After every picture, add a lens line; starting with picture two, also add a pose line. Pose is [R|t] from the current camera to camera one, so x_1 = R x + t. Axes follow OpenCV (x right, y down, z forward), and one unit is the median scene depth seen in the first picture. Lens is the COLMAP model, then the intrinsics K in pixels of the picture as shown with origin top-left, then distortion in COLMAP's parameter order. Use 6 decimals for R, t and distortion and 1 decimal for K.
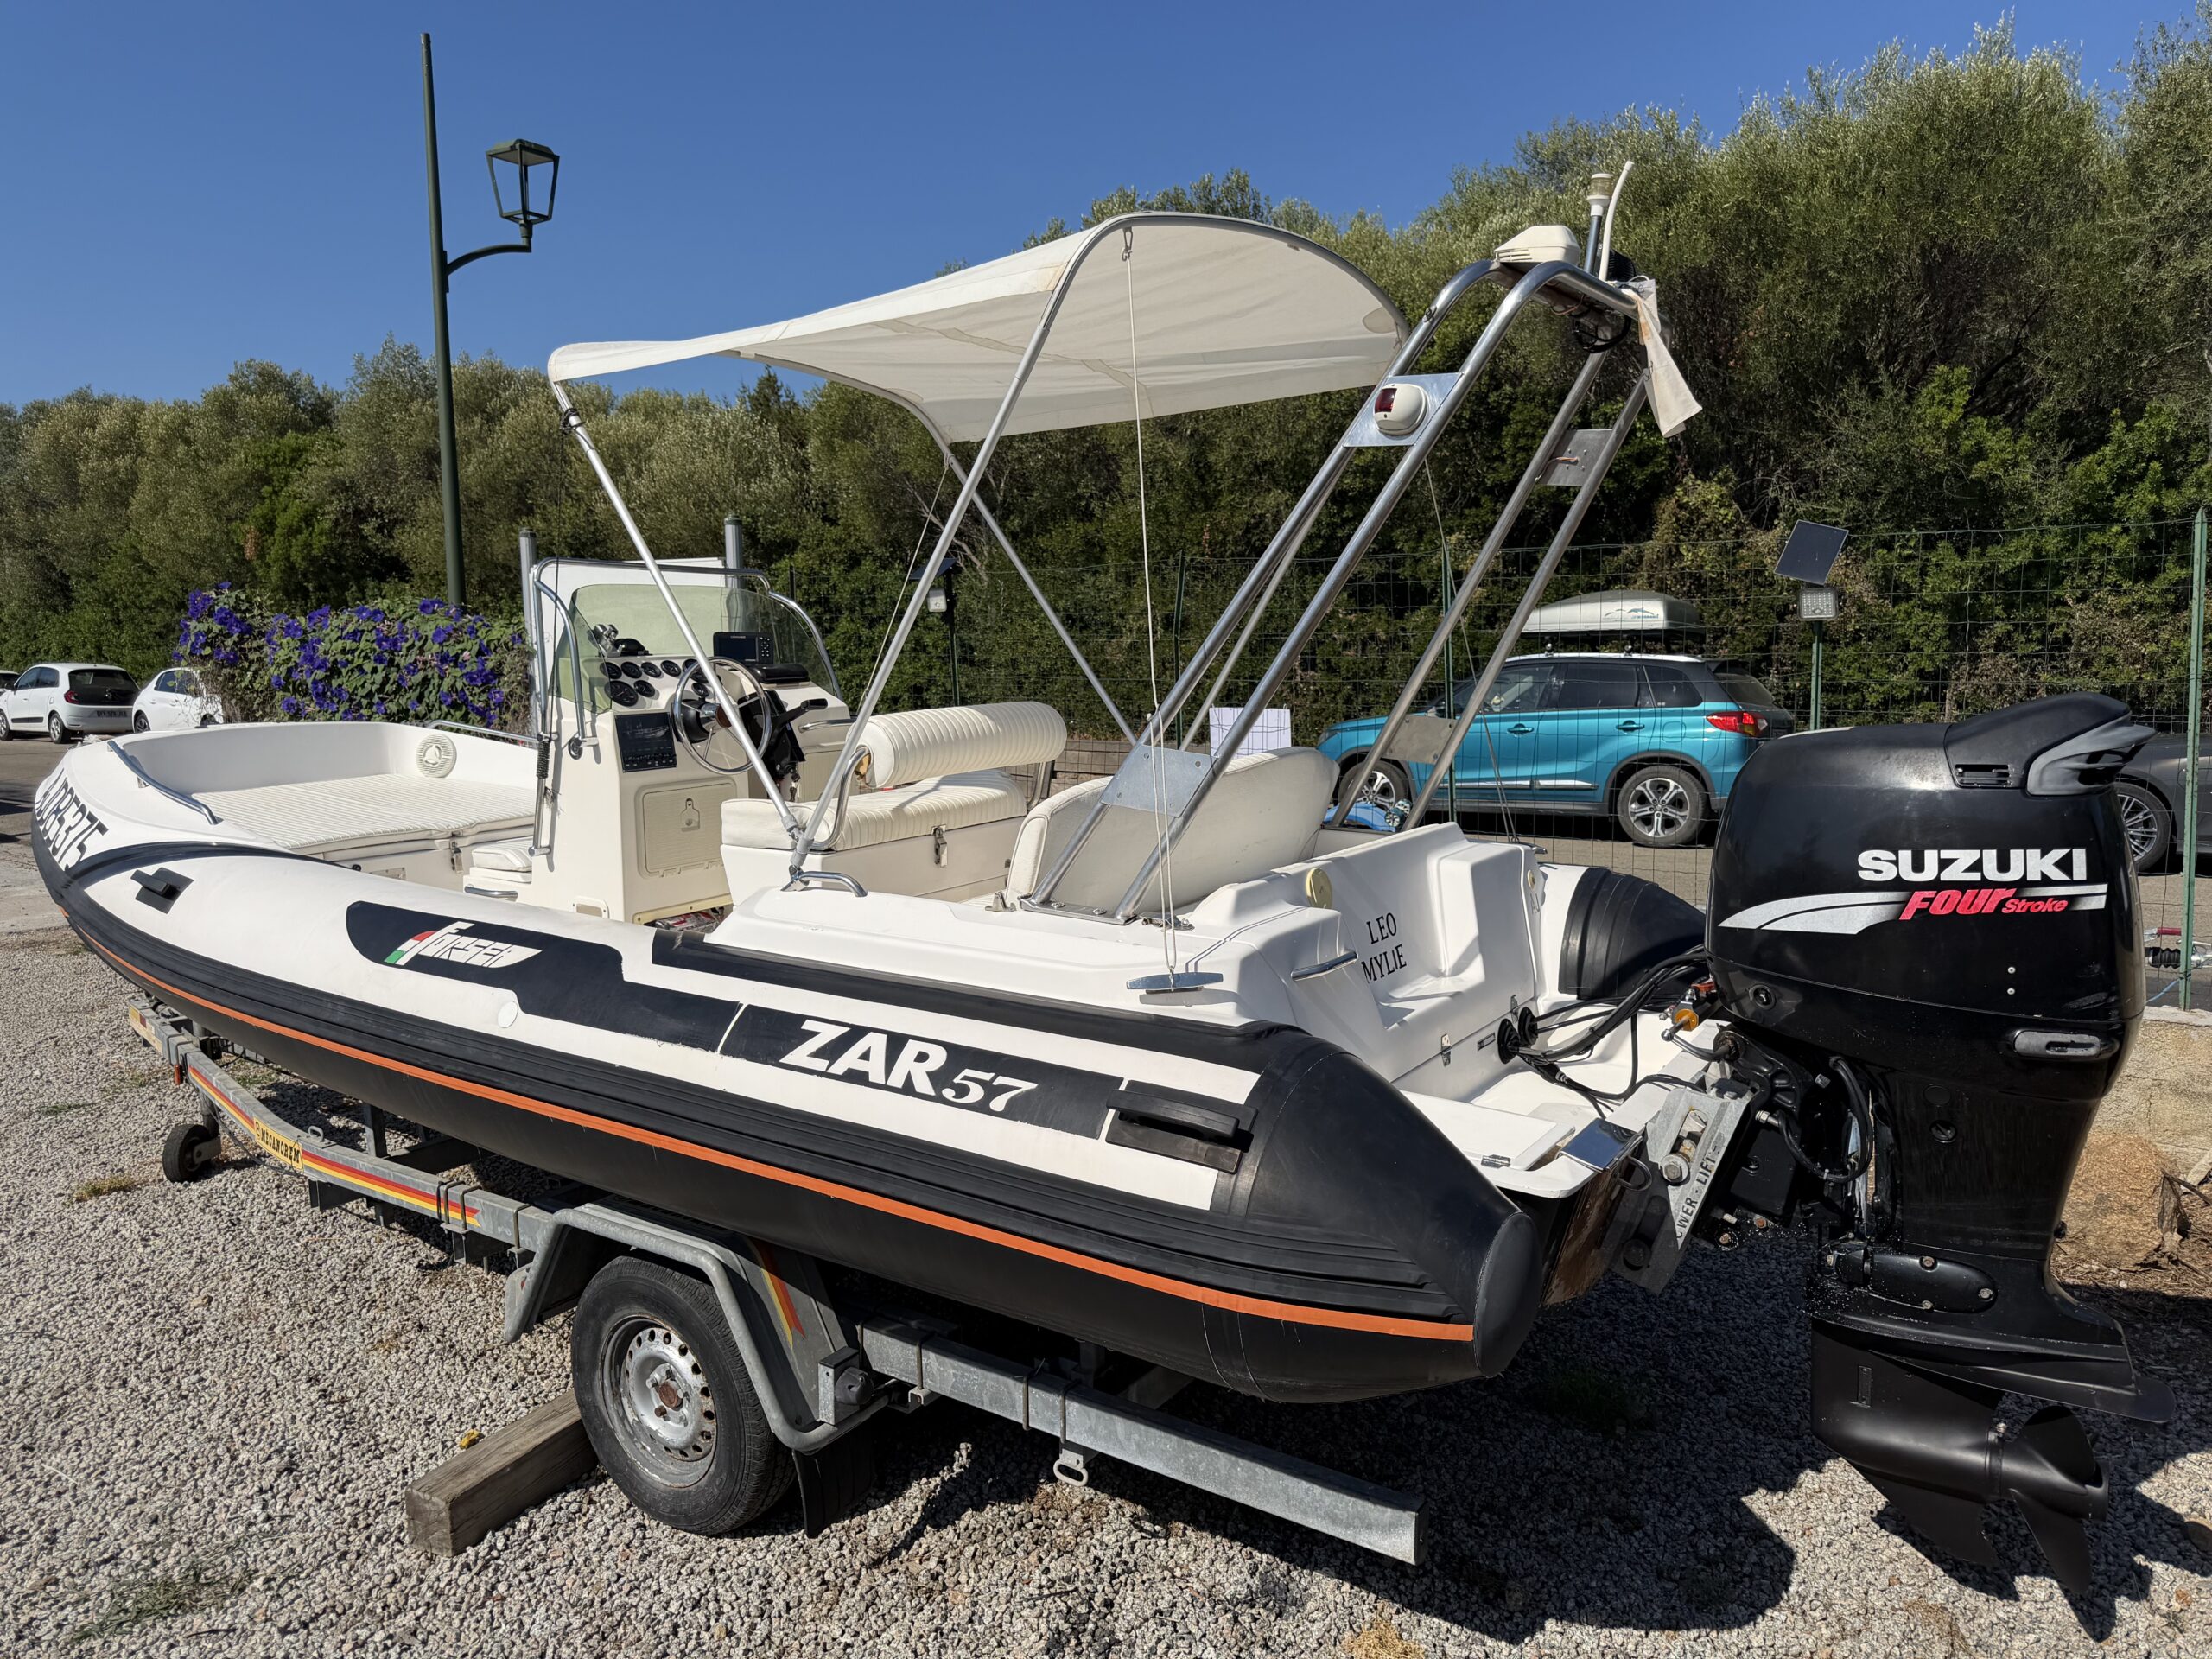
lens RADIAL K [[1597.2, 0, 1122.0], [0, 1597.2, 822.9], [0, 0, 1]] dist [0.014550, -0.022133]
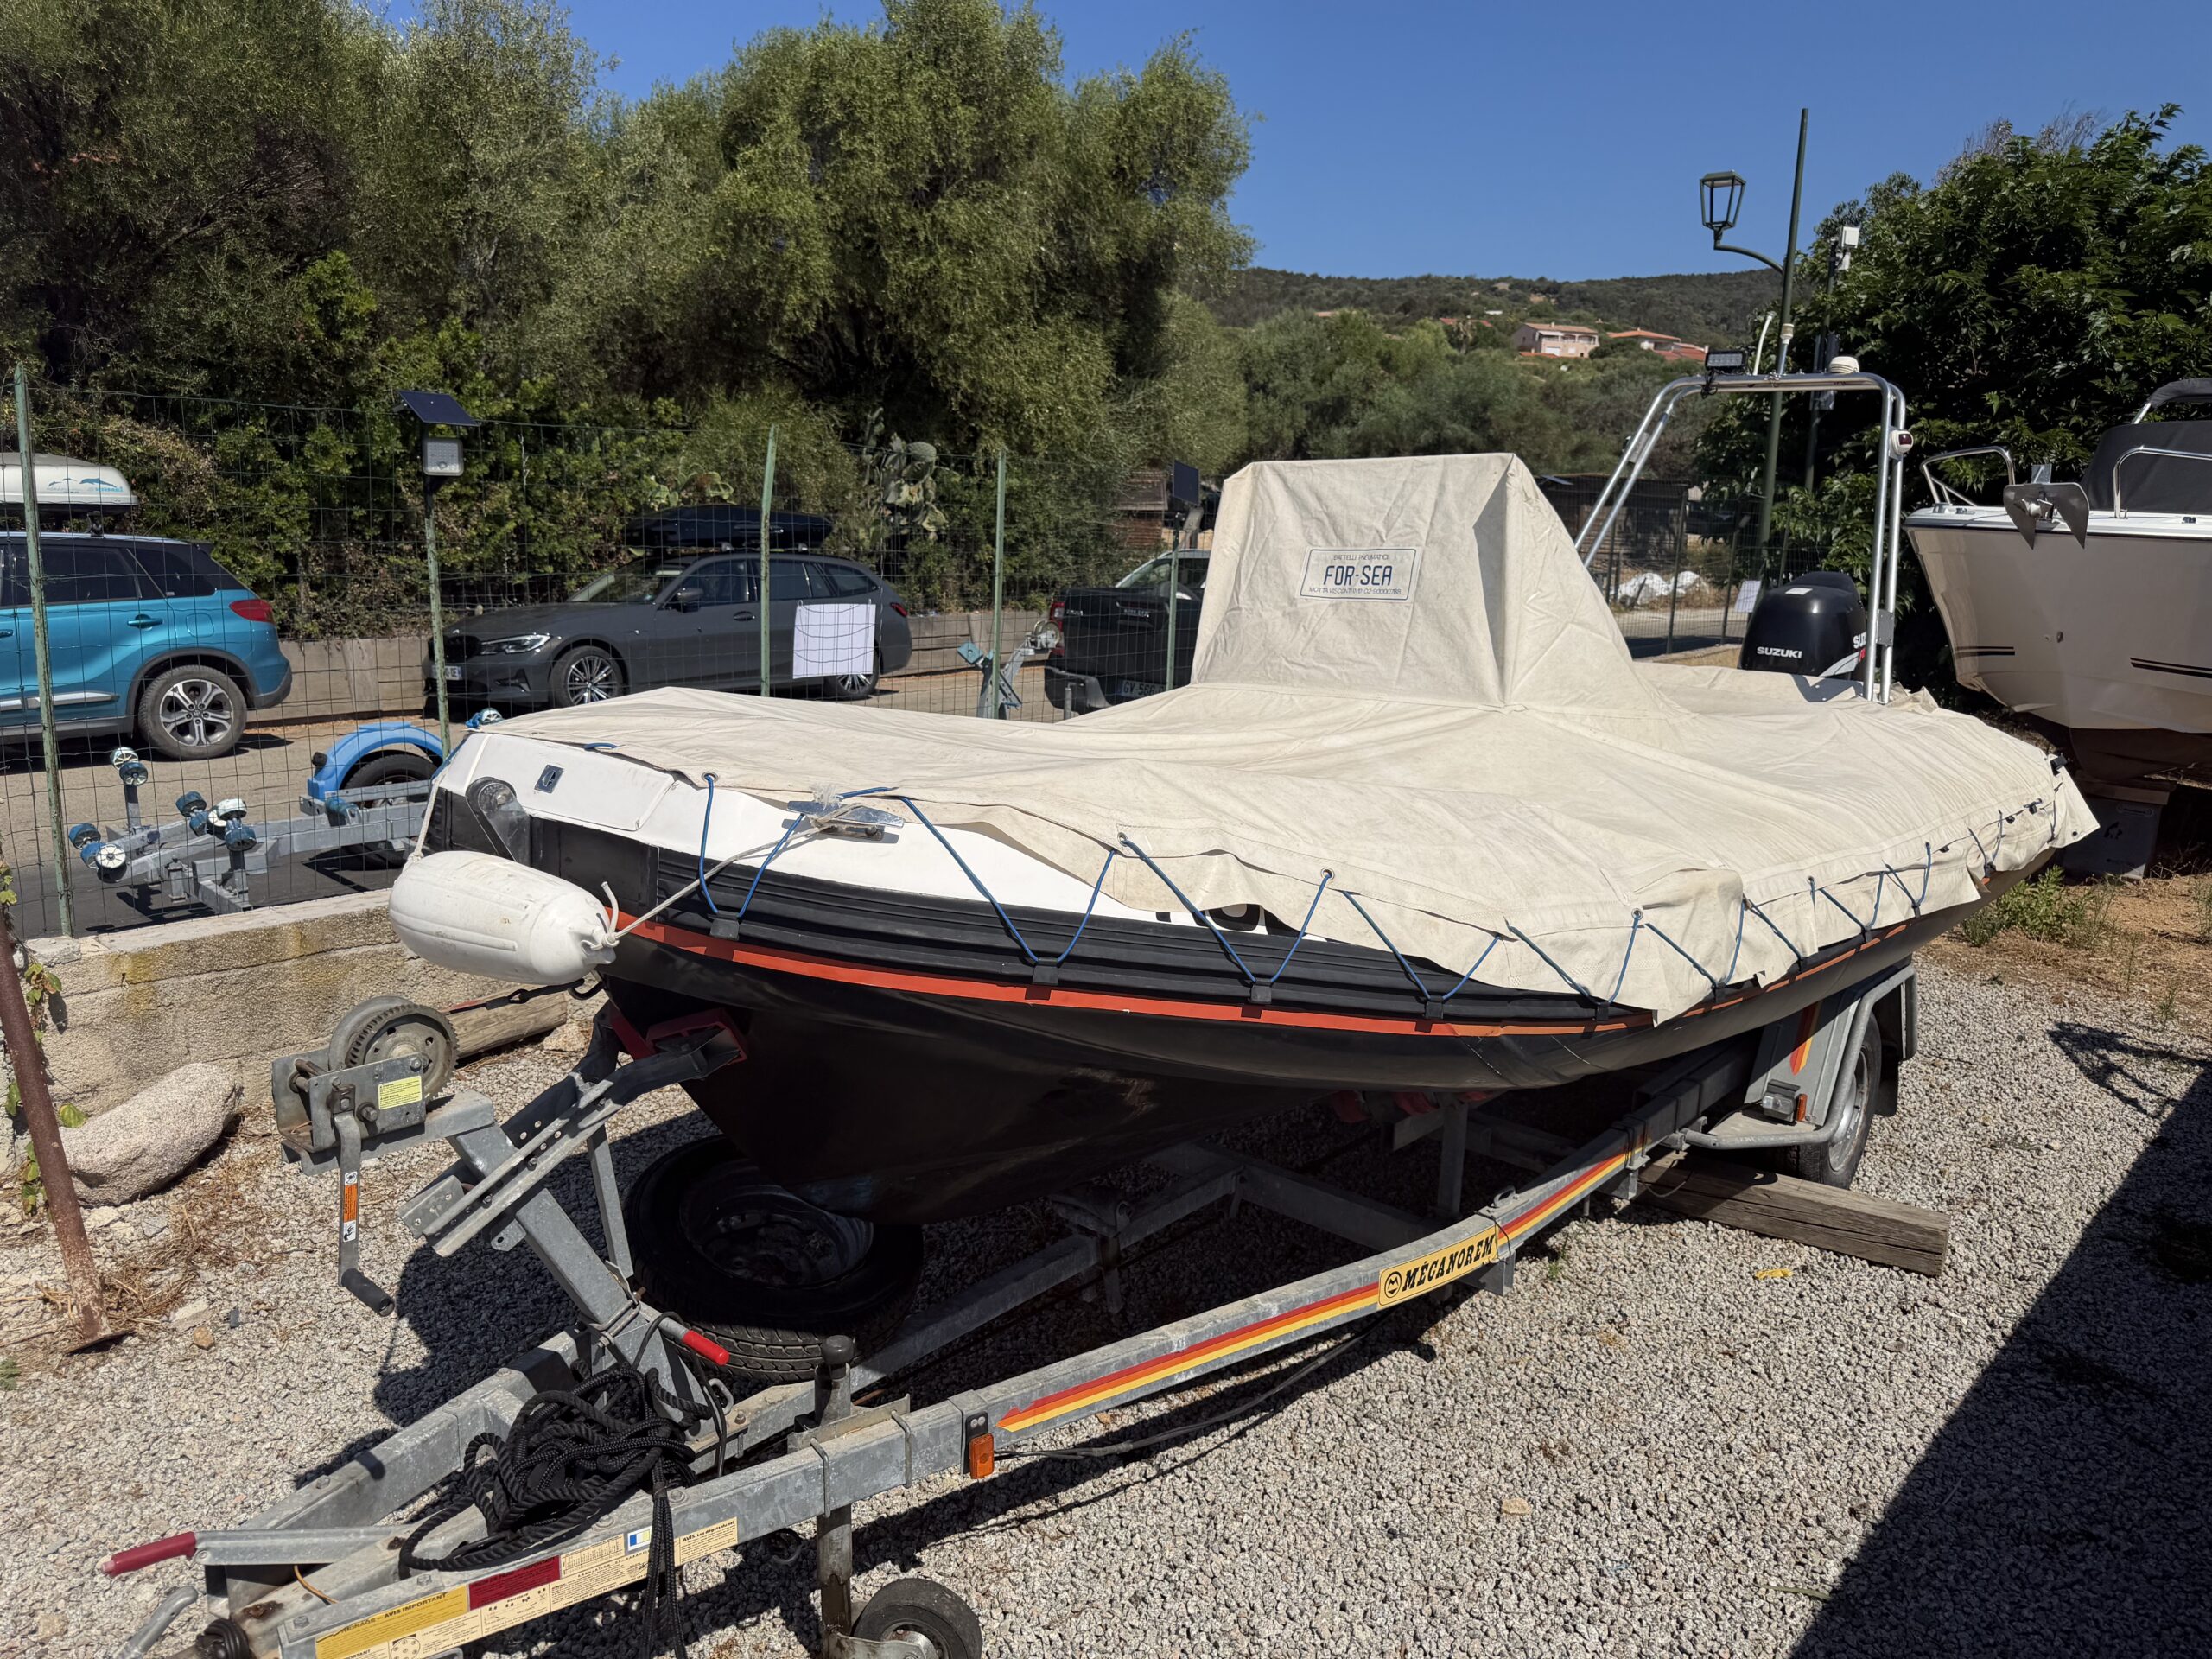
lens RADIAL K [[1597.2, 0, 1101.4], [0, 1597.2, 841.9], [0, 0, 1]] dist [0.014550, -0.022133]
pose [[0.087575, -0.179457, 0.979860, -0.531661], [0.087674, 0.981211, 0.171868, -0.051242], [-0.992292, 0.070857, 0.101663, 0.456671]]
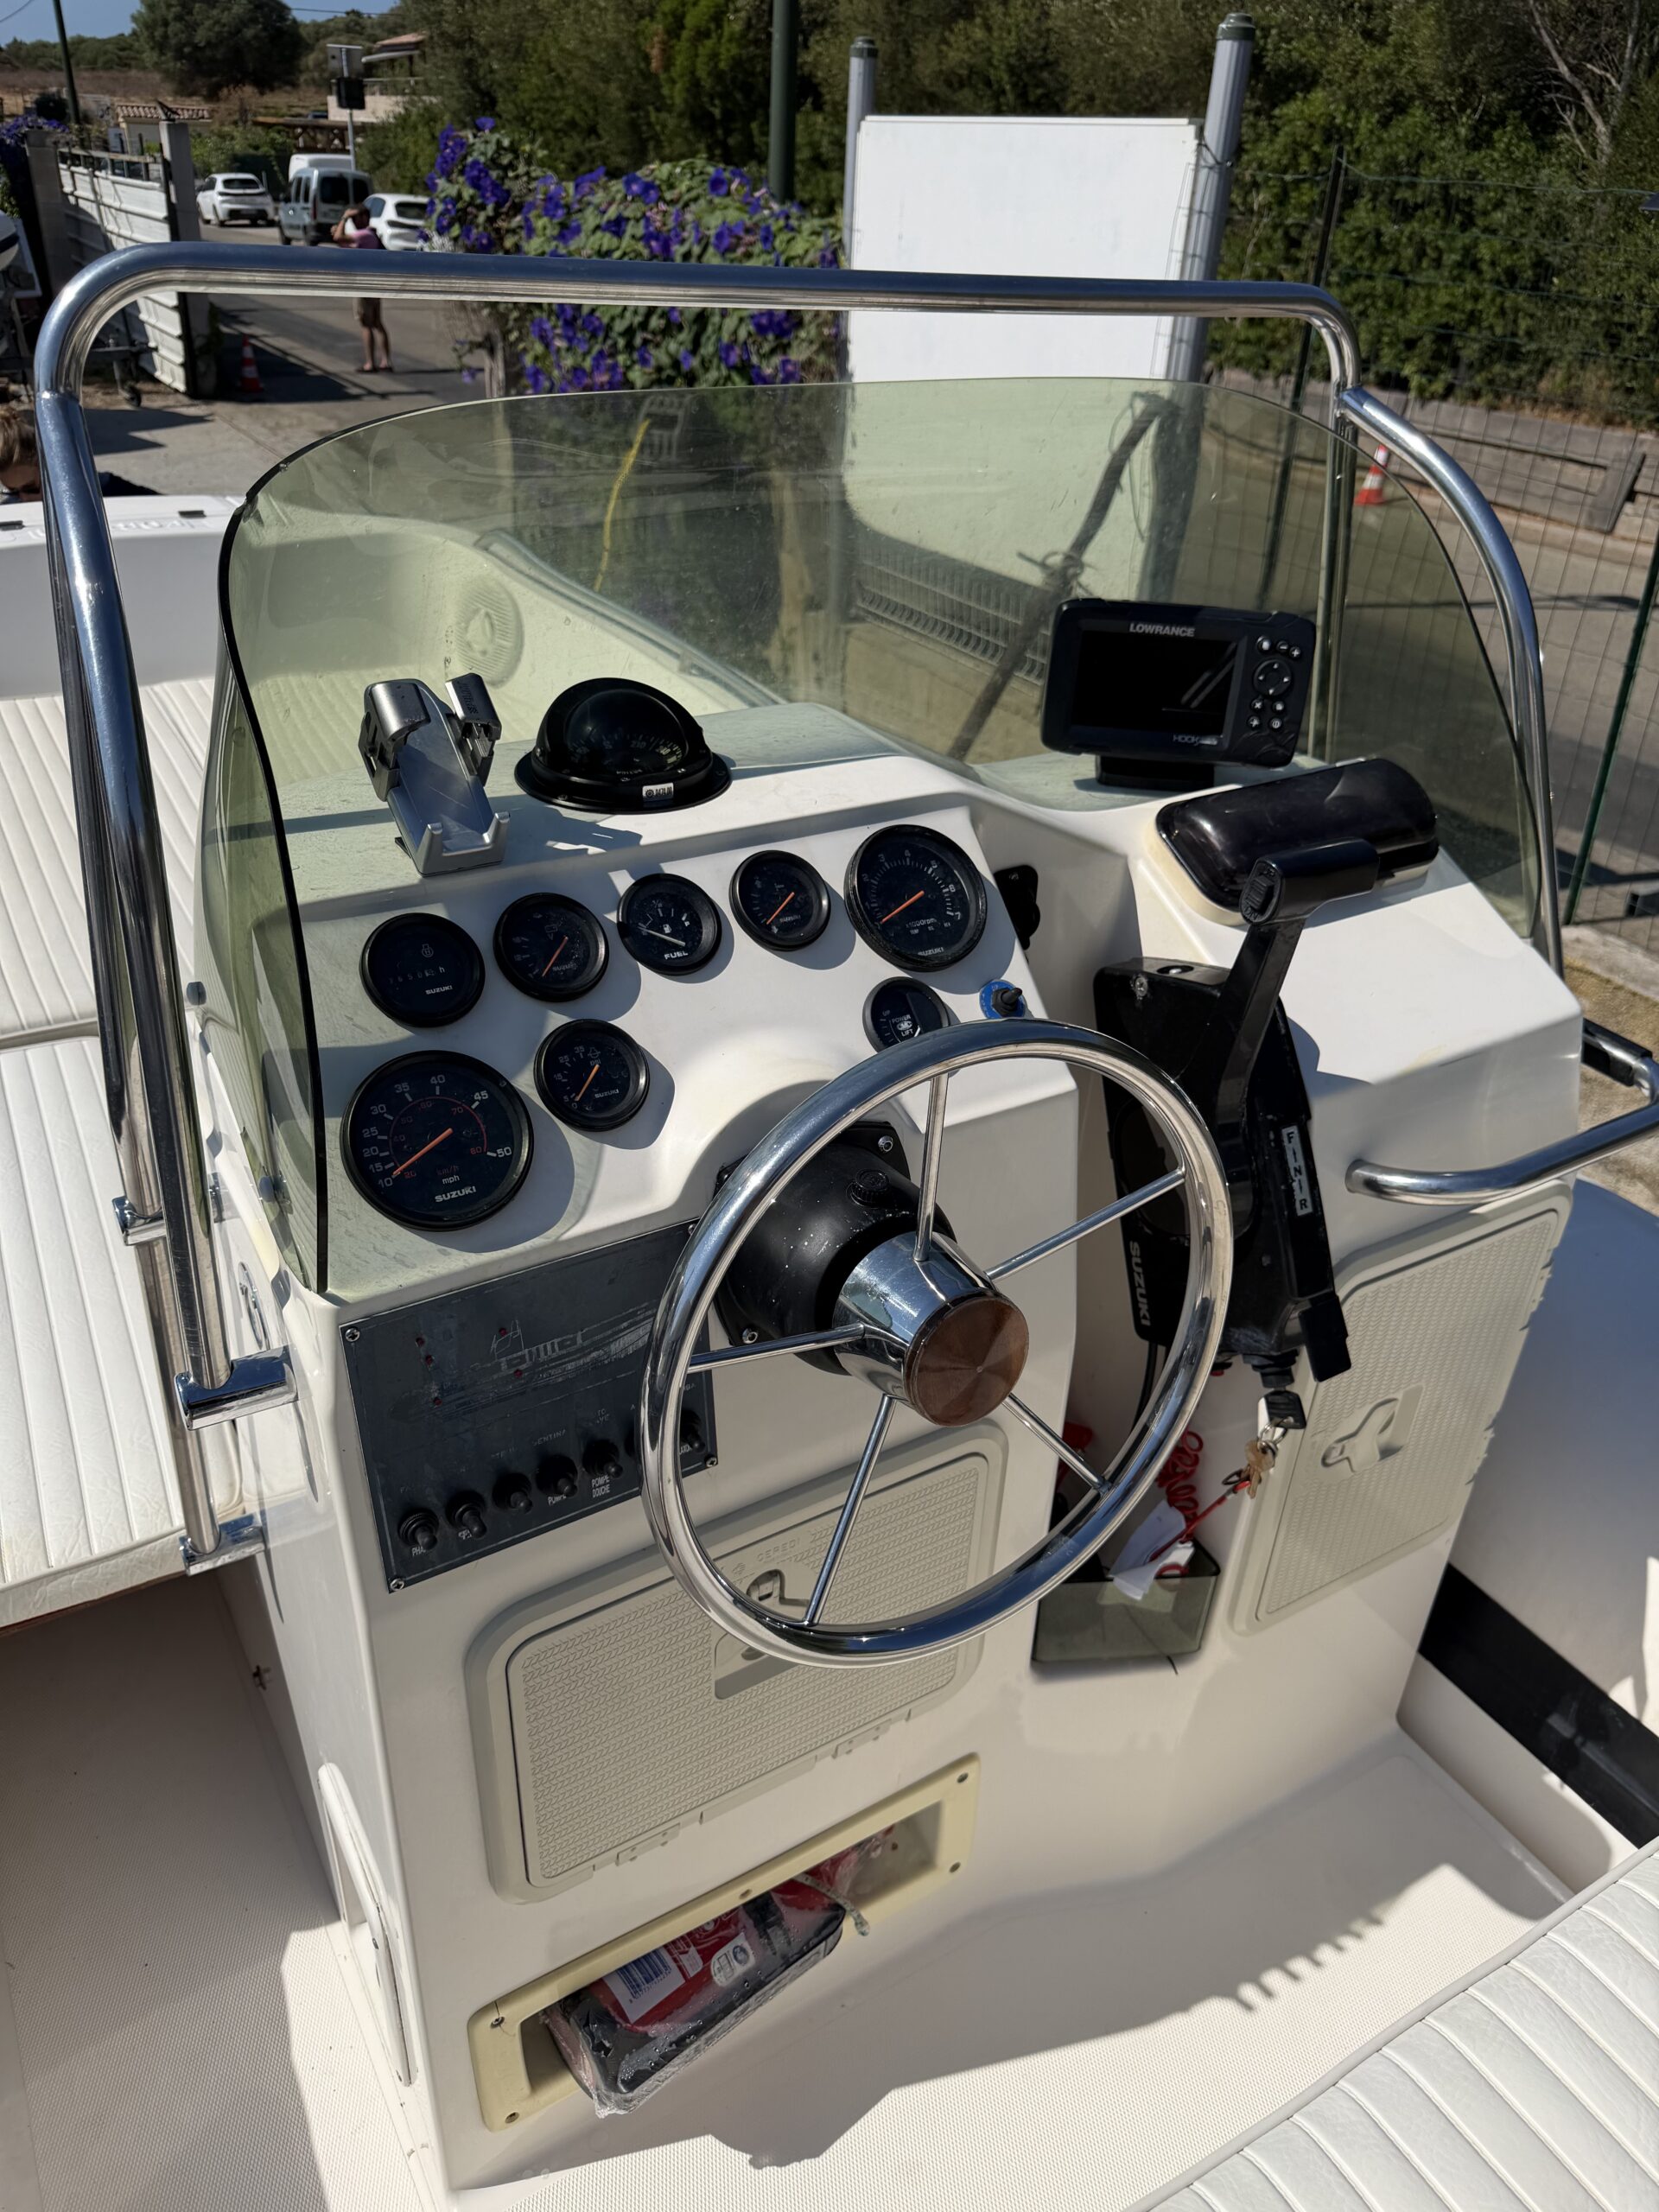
lens RADIAL K [[1597.2, 0, 831.5], [0, 1597.2, 1094.9], [0, 0, 1]] dist [0.014550, -0.022133]
pose [[0.904394, 0.255278, -0.341913, -0.086357], [-0.102873, 0.908110, 0.405899, -0.064797], [0.414111, -0.331919, 0.847550, 0.347754]]
